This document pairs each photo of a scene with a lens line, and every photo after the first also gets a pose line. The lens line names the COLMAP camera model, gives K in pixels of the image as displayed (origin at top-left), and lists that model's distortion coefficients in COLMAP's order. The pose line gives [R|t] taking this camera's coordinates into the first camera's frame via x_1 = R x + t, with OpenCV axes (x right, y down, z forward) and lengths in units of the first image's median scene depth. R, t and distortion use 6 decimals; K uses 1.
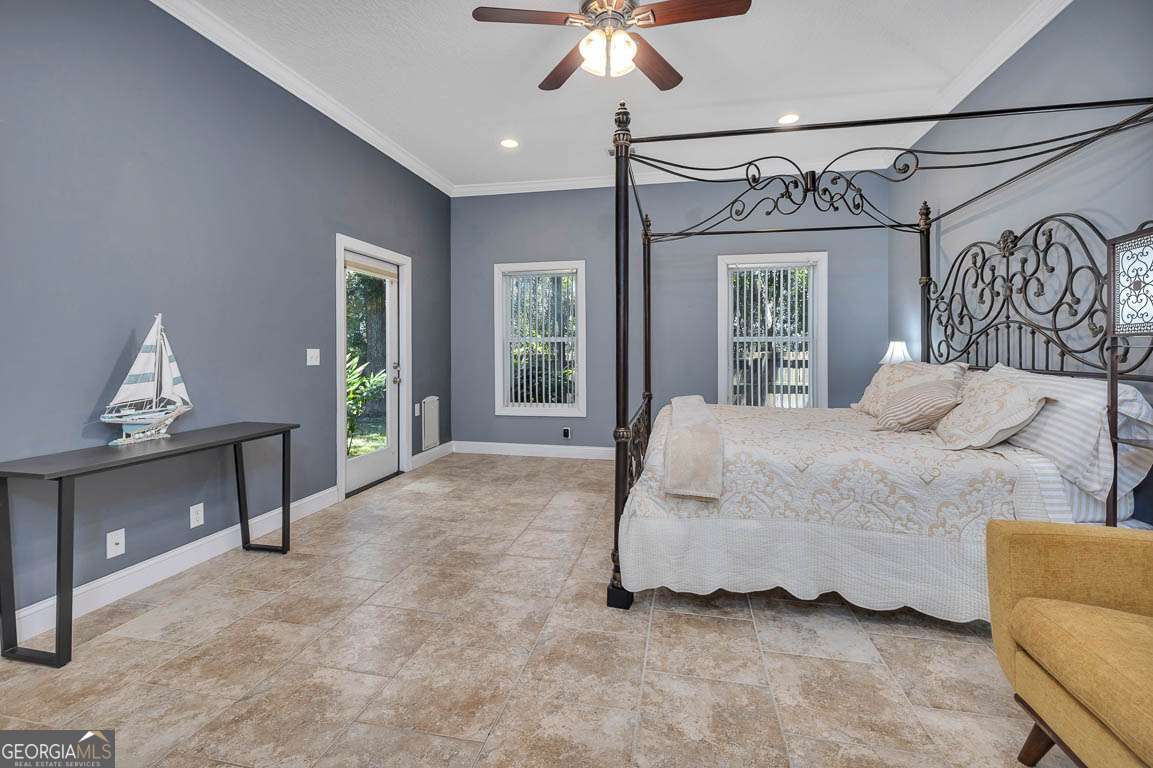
lens RADIAL K [[501.5, 0, 574.5], [0, 501.5, 350.6], [0, 0, 1]] dist [0.000163, 0.000178]
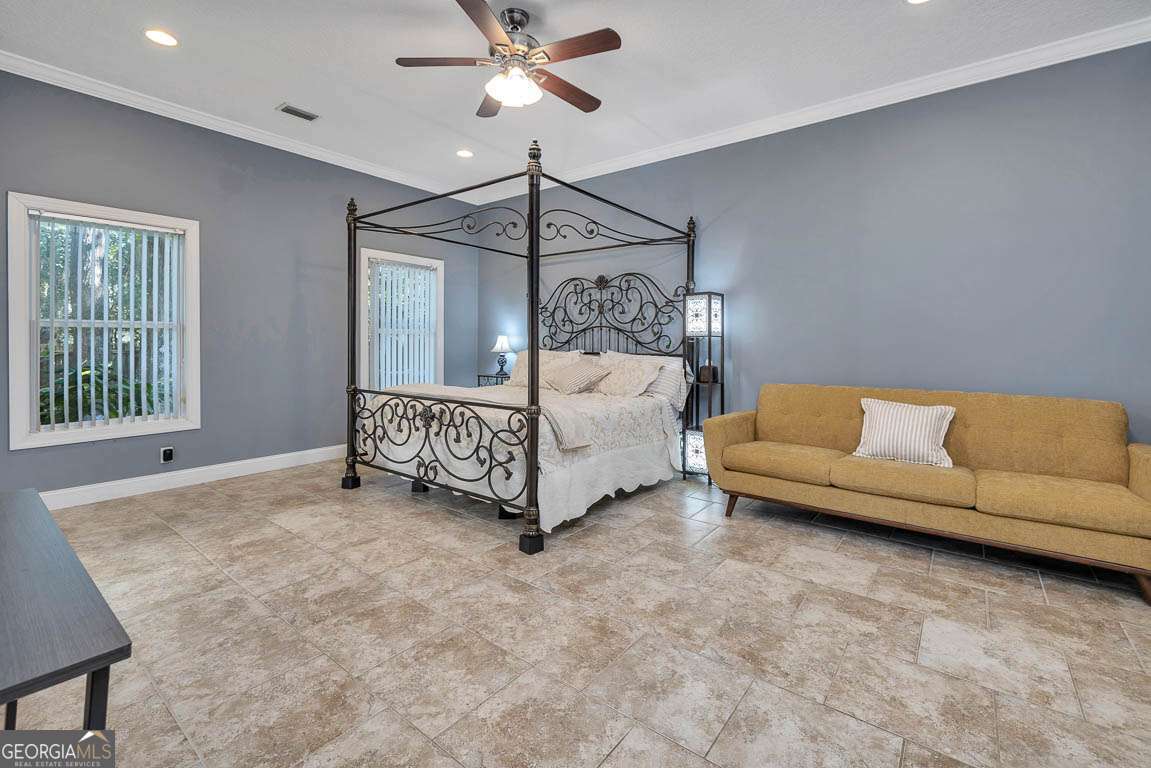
lens RADIAL K [[500.6, 0, 573.4], [0, 500.6, 343.9], [0, 0, 1]] dist [0.000163, 0.000178]
pose [[0.443064, -0.002268, 0.896487, -0.878829], [-0.004241, 0.999980, 0.004626, -0.003634], [-0.896480, -0.005852, 0.443046, 0.343578]]
